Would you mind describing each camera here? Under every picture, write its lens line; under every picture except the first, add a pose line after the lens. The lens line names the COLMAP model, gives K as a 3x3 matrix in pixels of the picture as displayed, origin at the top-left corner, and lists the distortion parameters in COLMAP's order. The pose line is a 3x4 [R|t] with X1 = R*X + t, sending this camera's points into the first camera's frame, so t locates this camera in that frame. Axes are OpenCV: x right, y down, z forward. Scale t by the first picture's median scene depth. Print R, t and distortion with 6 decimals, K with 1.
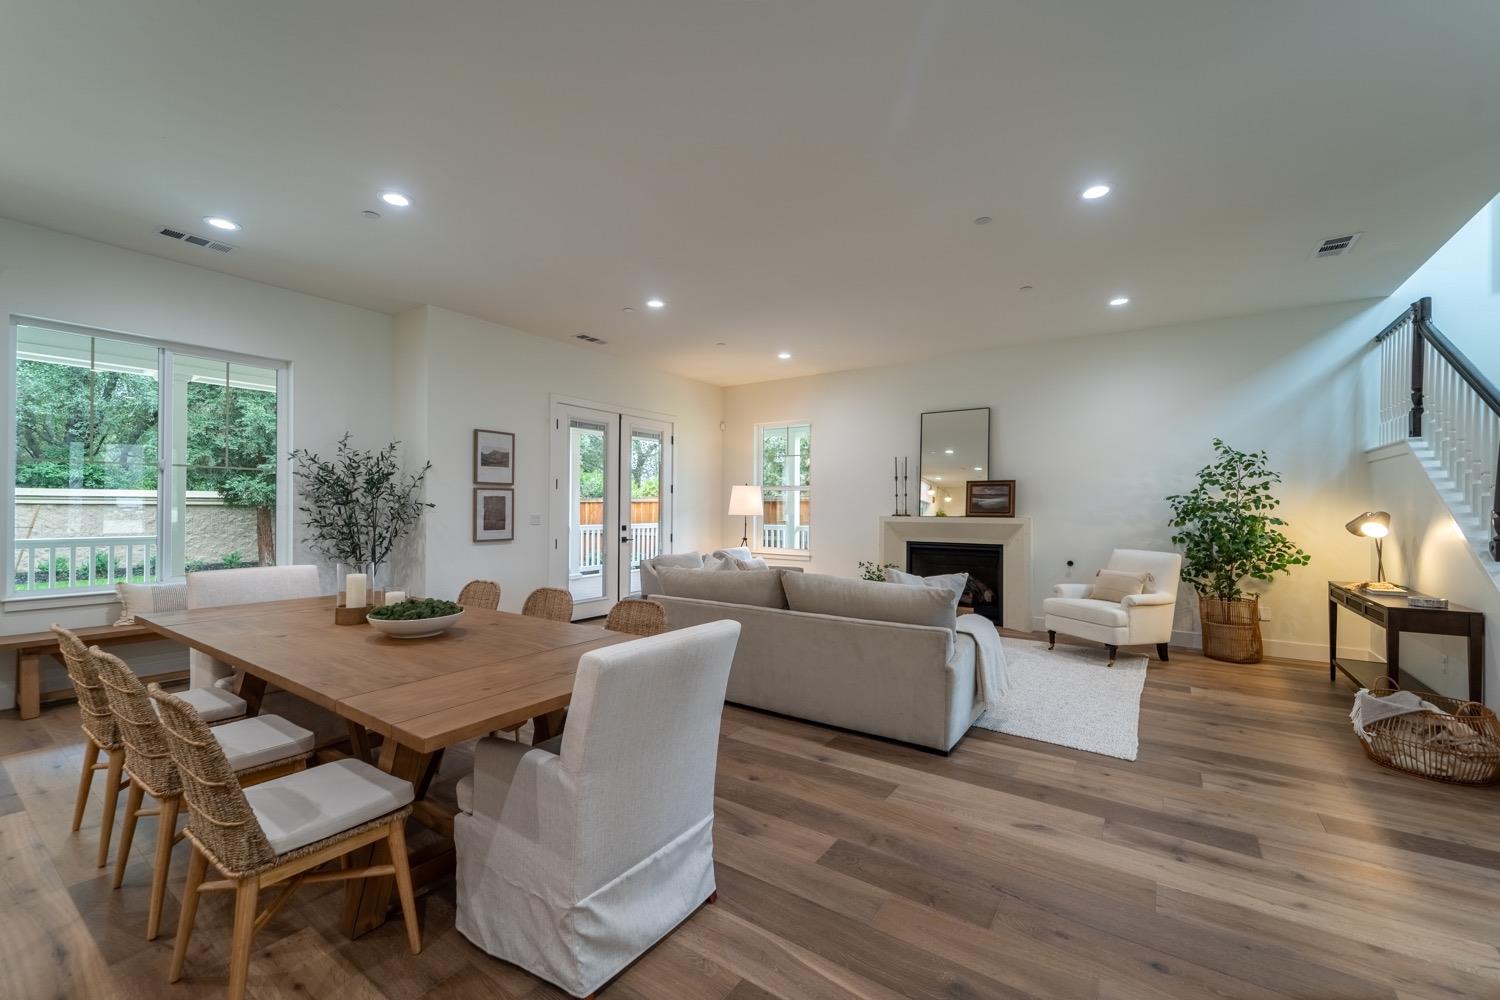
lens RADIAL K [[607.3, 0, 750.7], [0, 607.3, 505.3], [0, 0, 1]] dist [0.008629, -0.003240]
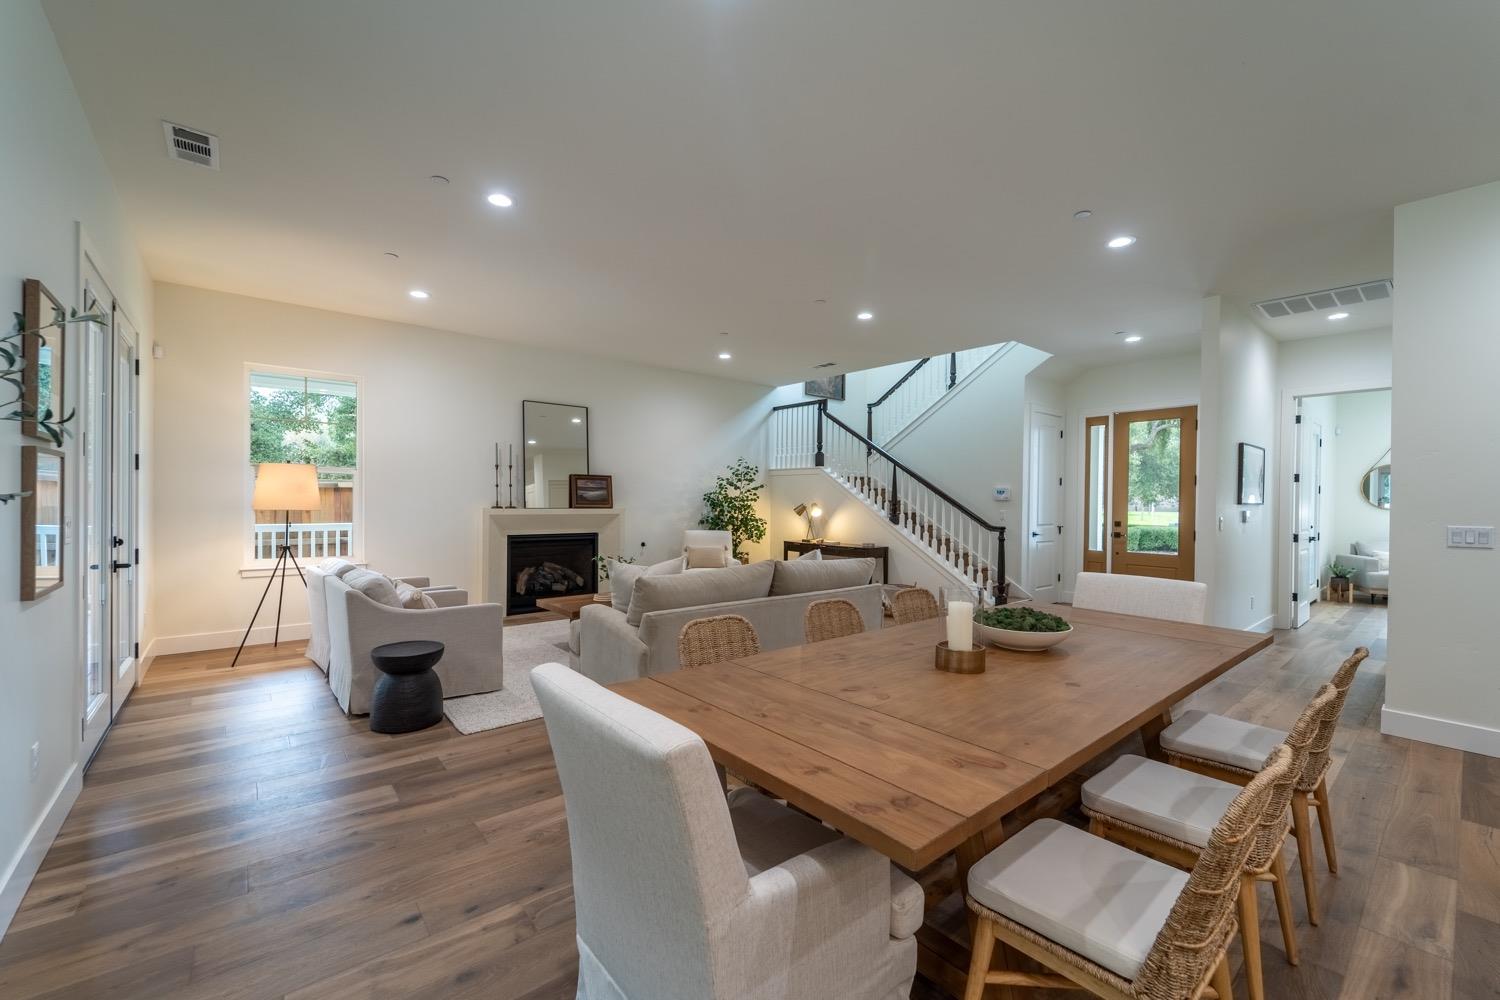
lens RADIAL K [[607.3, 0, 746.0], [0, 607.3, 503.1], [0, 0, 1]] dist [0.008629, -0.003240]
pose [[0.273032, -0.006510, 0.961983, -0.690343], [-0.013326, 0.999856, 0.010548, -0.005844], [-0.961913, -0.015699, 0.272906, 0.510365]]
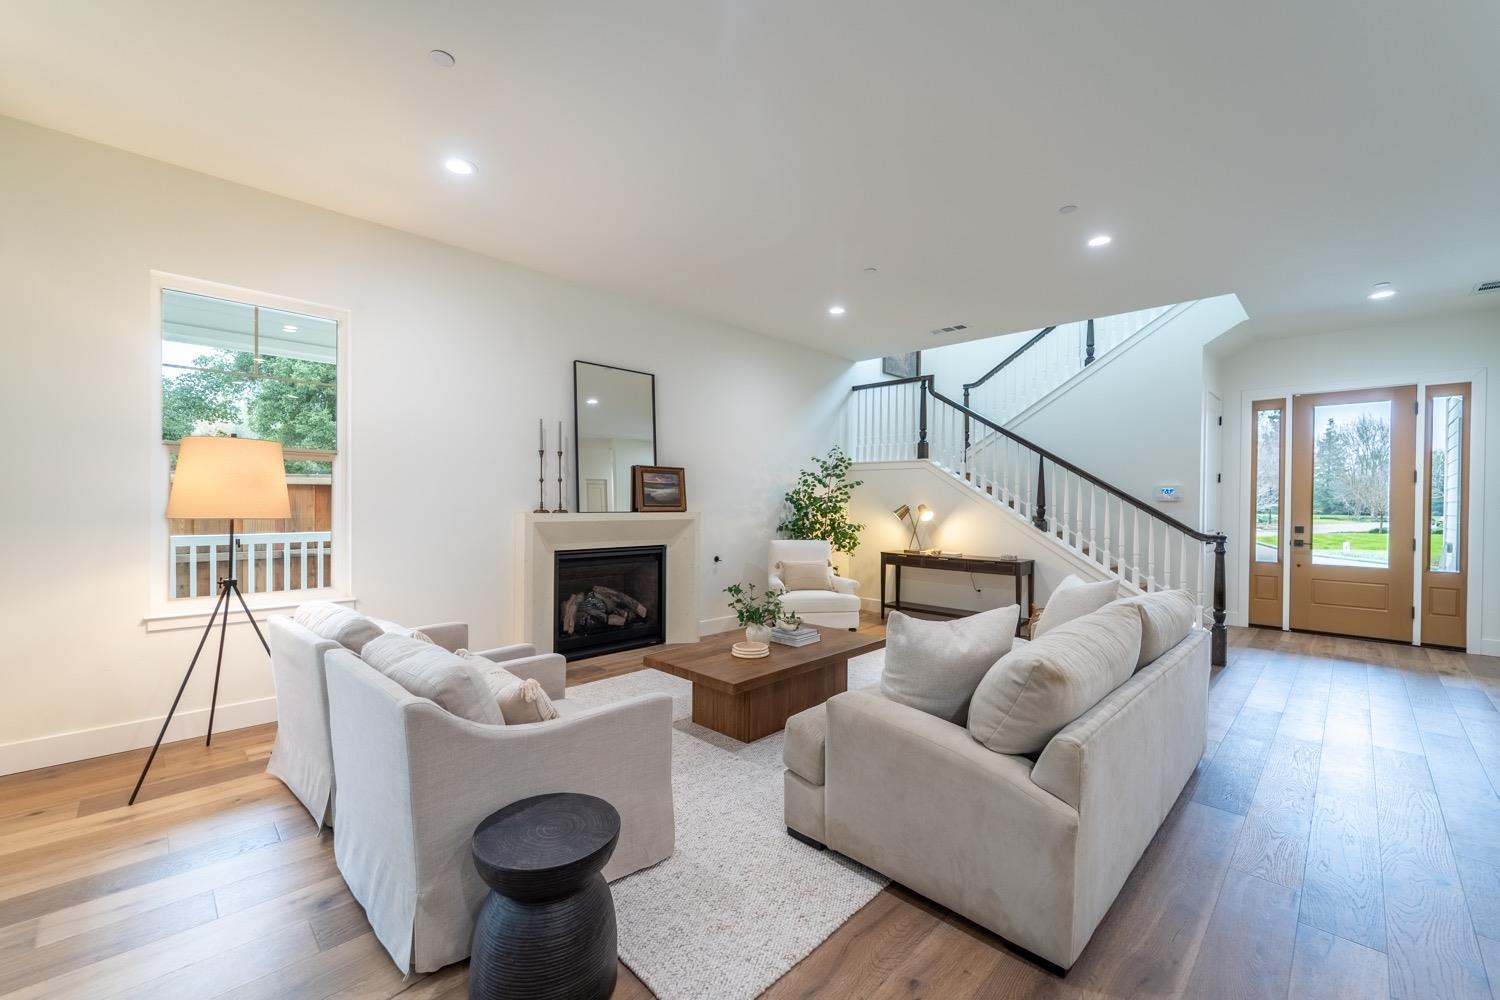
lens RADIAL K [[607.3, 0, 743.9], [0, 607.3, 502.0], [0, 0, 1]] dist [0.008629, -0.003240]
pose [[0.187075, -0.005244, 0.982332, -0.446339], [-0.014073, 0.999869, 0.008018, -0.001882], [-0.982245, -0.015324, 0.186977, 0.872699]]
